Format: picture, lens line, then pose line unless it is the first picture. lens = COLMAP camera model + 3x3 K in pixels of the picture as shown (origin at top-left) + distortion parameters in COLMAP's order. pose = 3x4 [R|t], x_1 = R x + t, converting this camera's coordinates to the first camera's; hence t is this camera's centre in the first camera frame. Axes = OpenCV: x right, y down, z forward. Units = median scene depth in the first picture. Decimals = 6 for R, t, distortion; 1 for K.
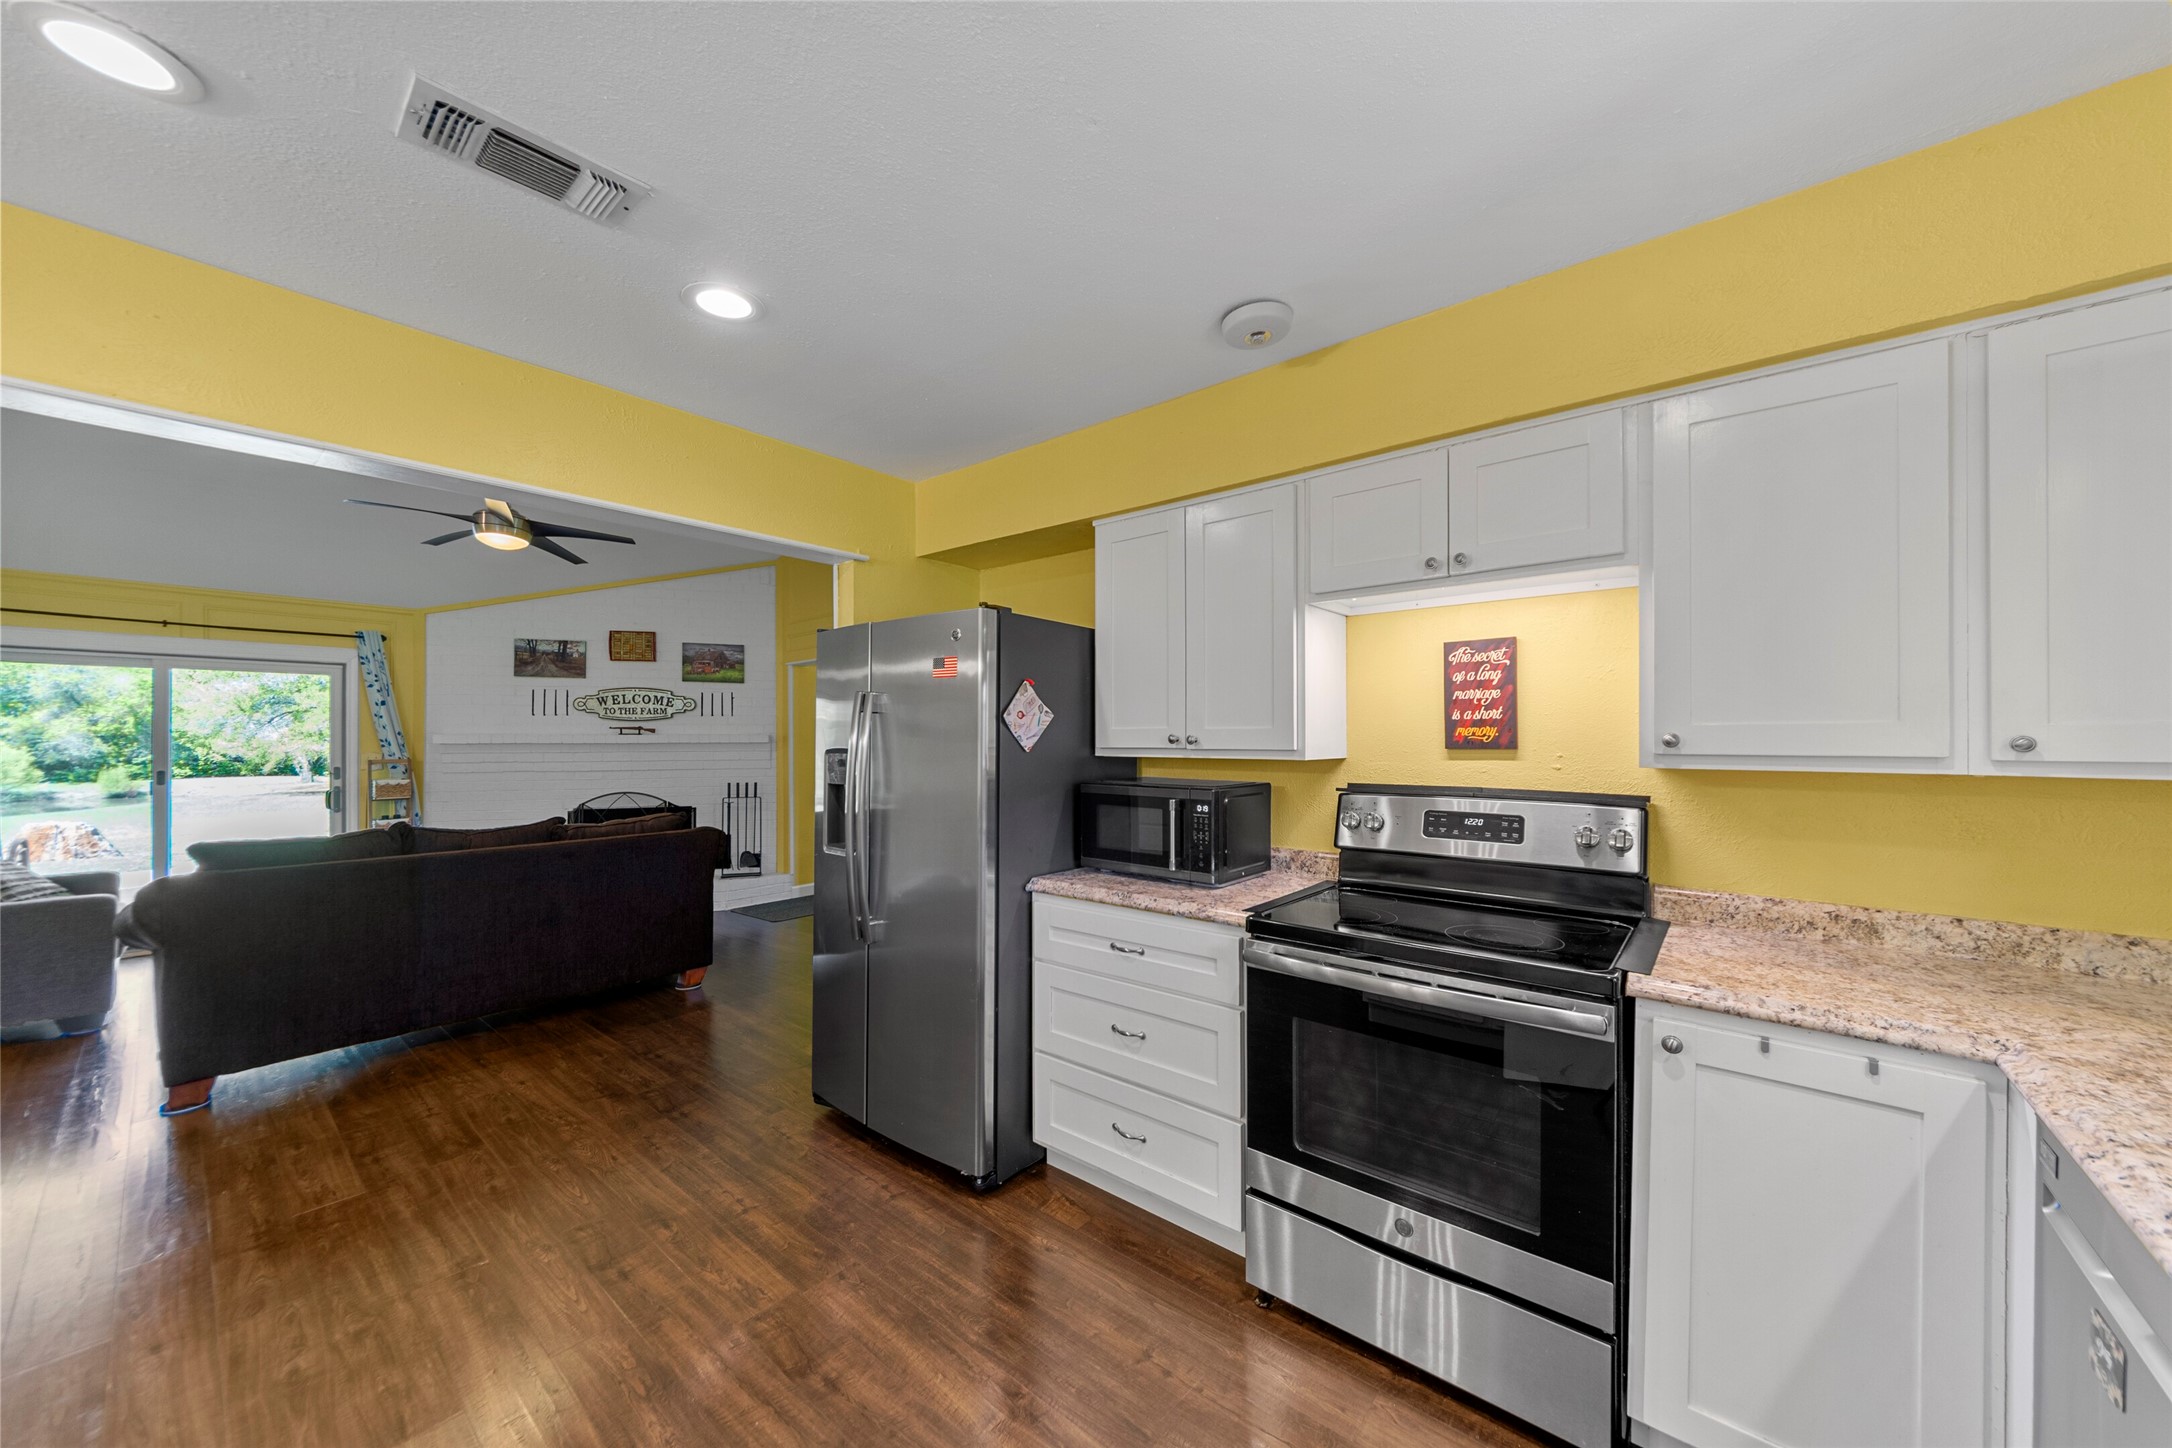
lens RADIAL K [[781.0, 0, 1077.2], [0, 781.0, 730.2], [0, 0, 1]] dist [-0.006162, 0.000164]
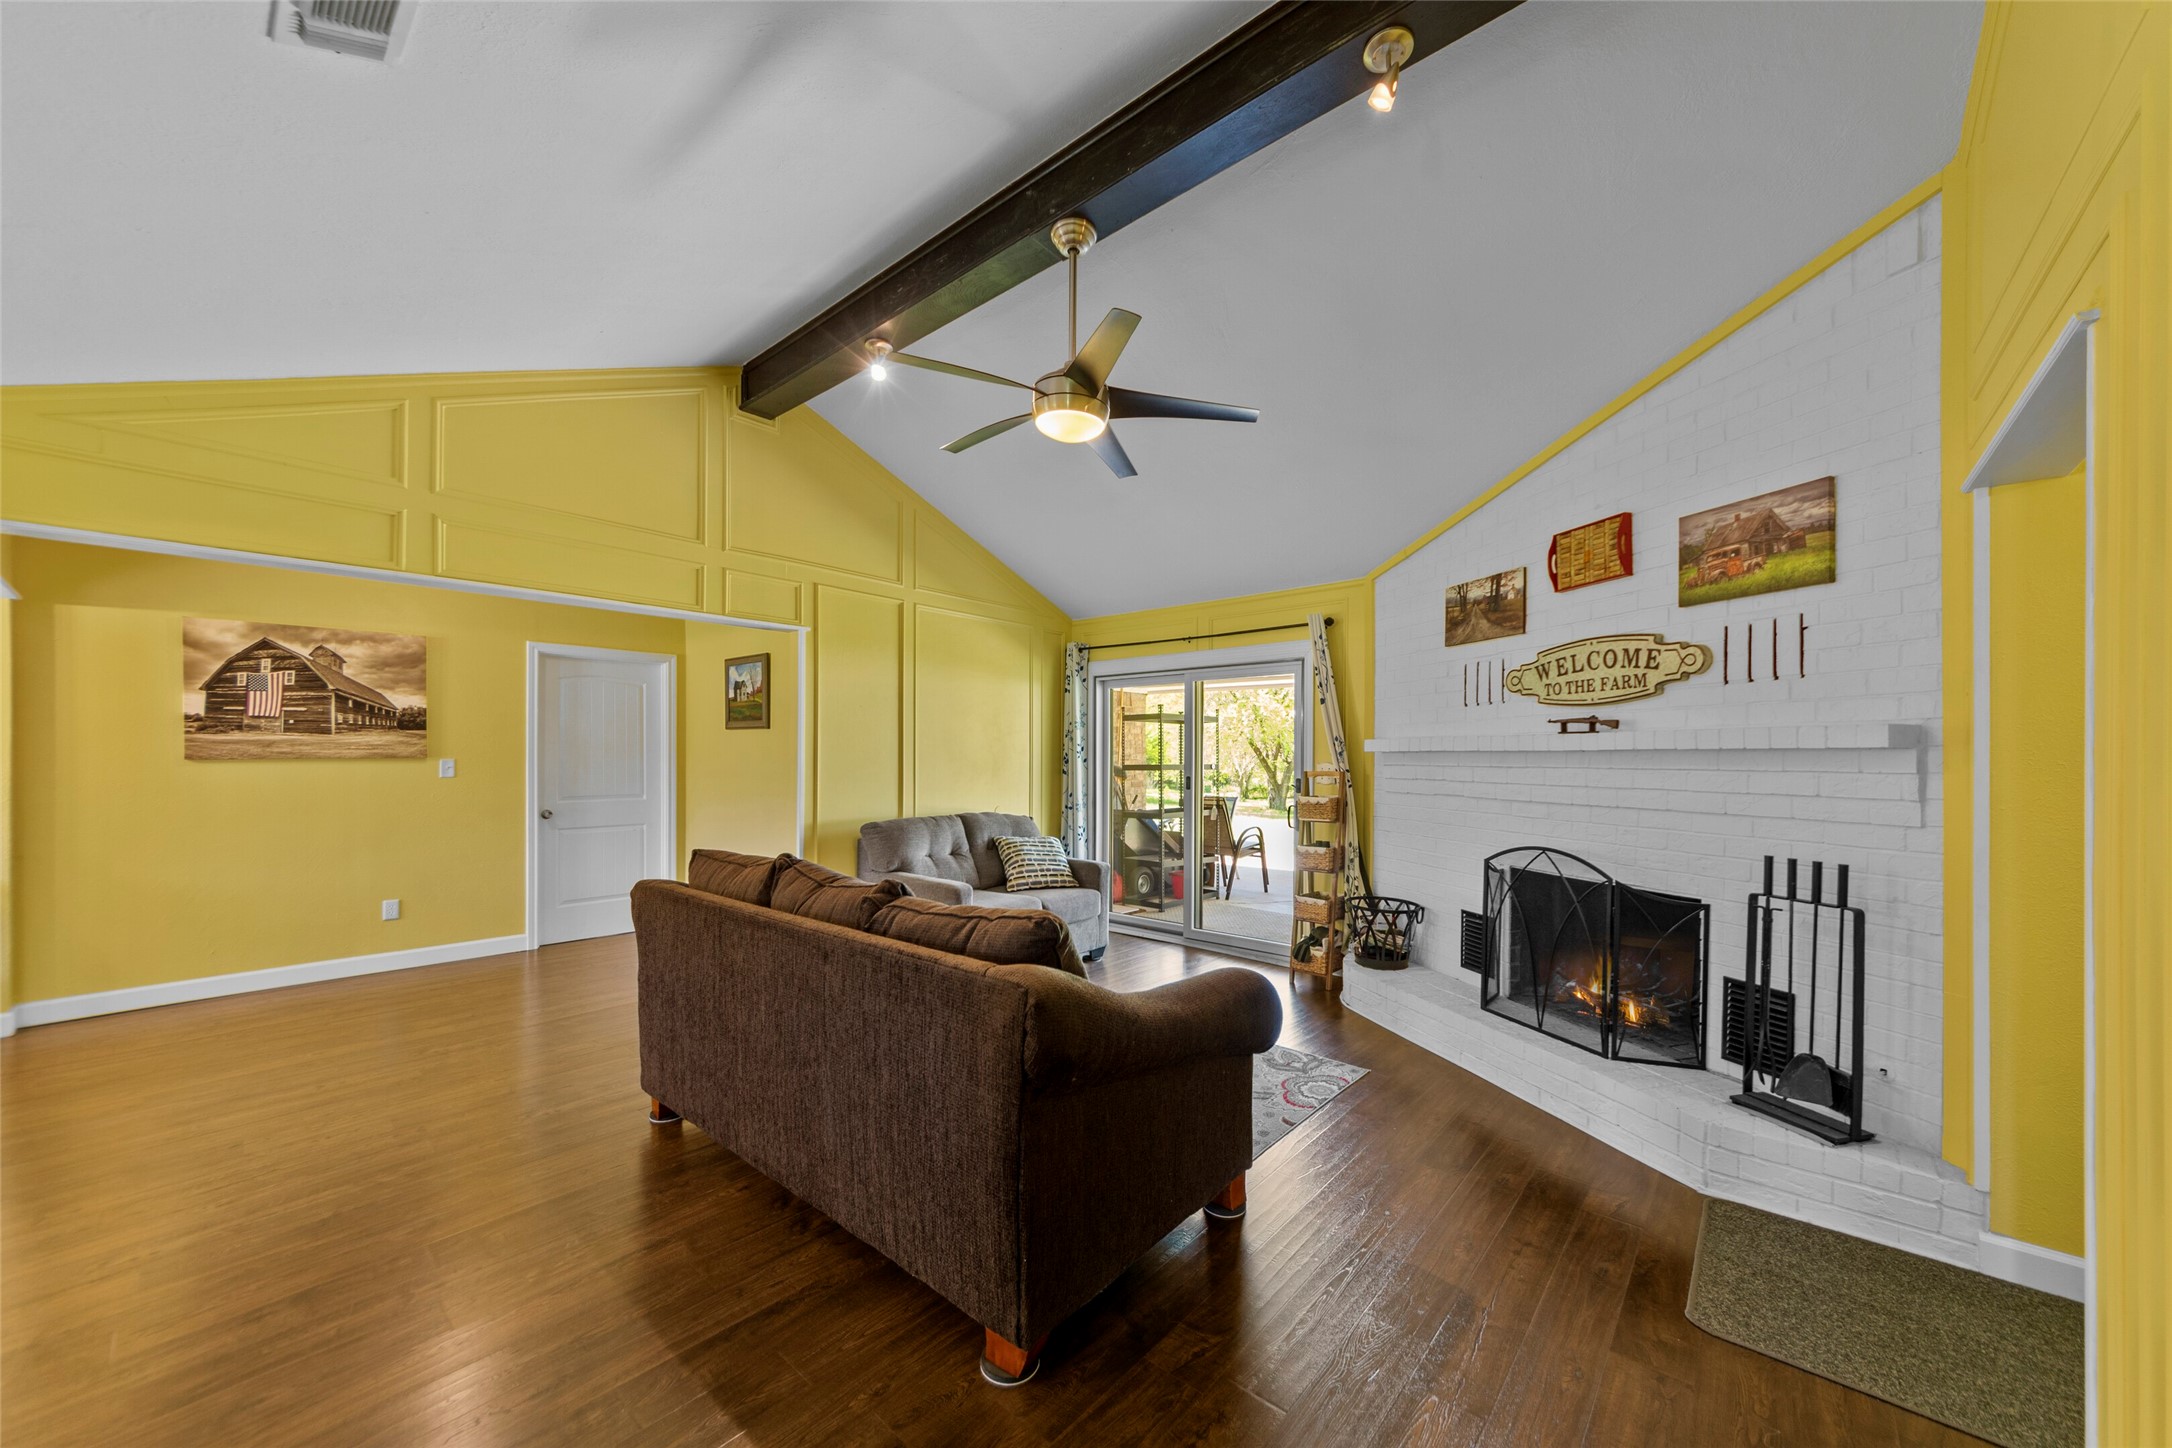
lens RADIAL K [[781.0, 0, 1095.1], [0, 781.0, 749.3], [0, 0, 1]] dist [-0.006162, 0.000164]
pose [[-0.010578, -0.004614, -0.999933, -0.089488], [0.013188, 0.999902, -0.004754, 0.017591], [0.999857, -0.013238, -0.010516, 0.857154]]
